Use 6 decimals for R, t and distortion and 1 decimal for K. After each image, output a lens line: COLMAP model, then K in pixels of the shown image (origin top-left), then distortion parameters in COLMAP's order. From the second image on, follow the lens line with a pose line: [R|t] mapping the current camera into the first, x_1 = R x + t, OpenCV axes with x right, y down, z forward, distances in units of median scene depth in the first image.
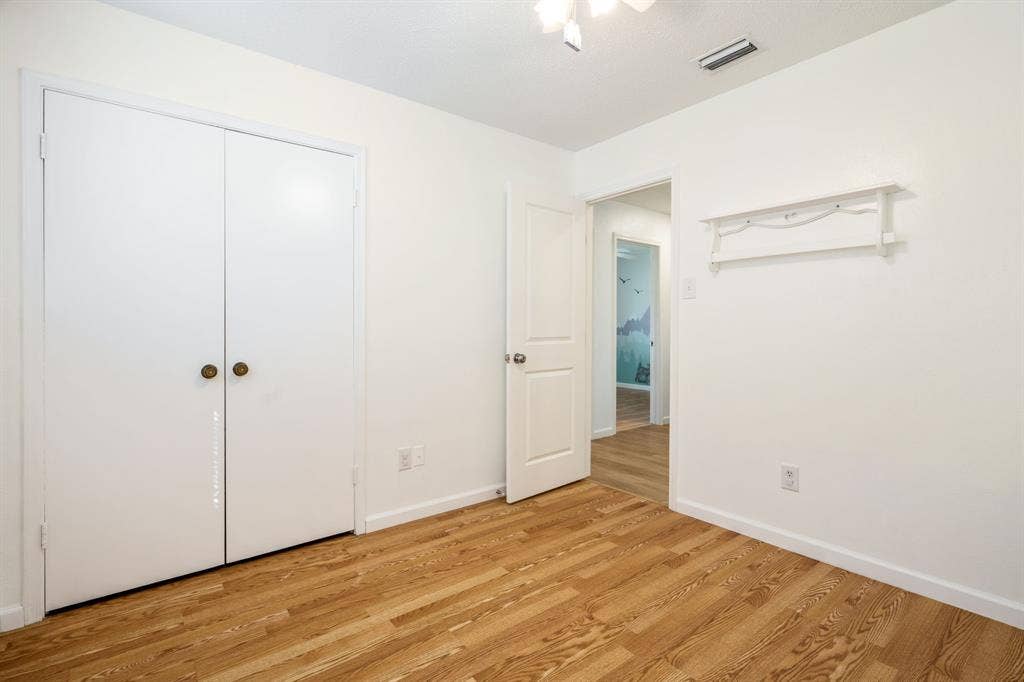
lens RADIAL K [[478.2, 0, 511.3], [0, 478.2, 334.7], [0, 0, 1]] dist [-0.005400, 0.000879]
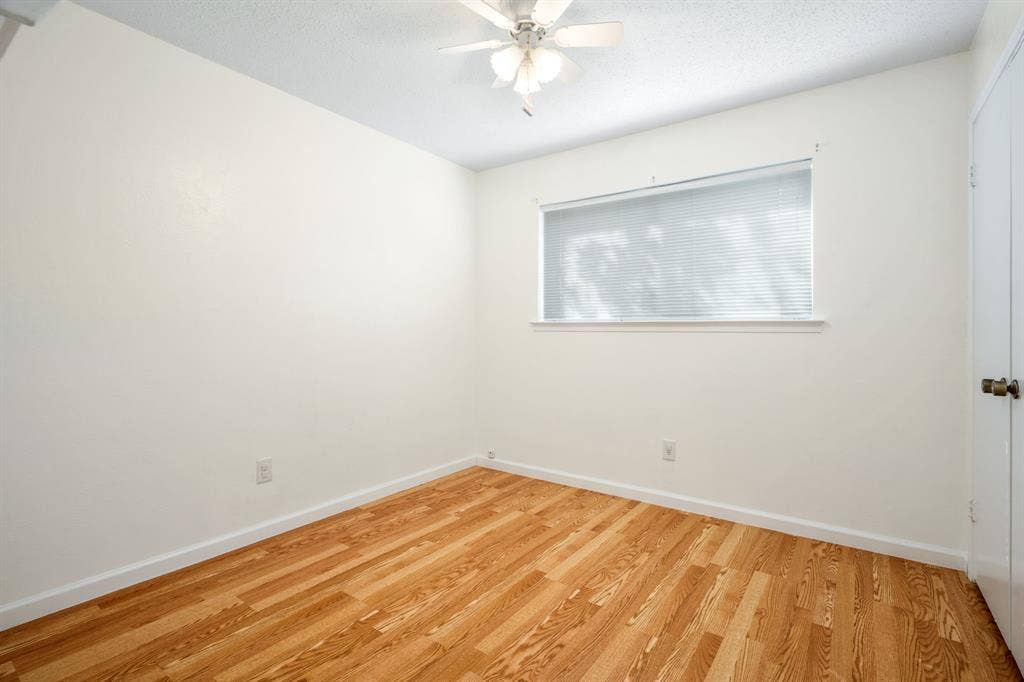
lens RADIAL K [[478.2, 0, 513.2], [0, 478.2, 336.2], [0, 0, 1]] dist [-0.005400, 0.000879]
pose [[-0.961013, 0.005214, -0.276456, 0.440374], [-0.001638, 0.999697, 0.024550, -0.030004], [0.276500, 0.024046, -0.960713, 1.918998]]
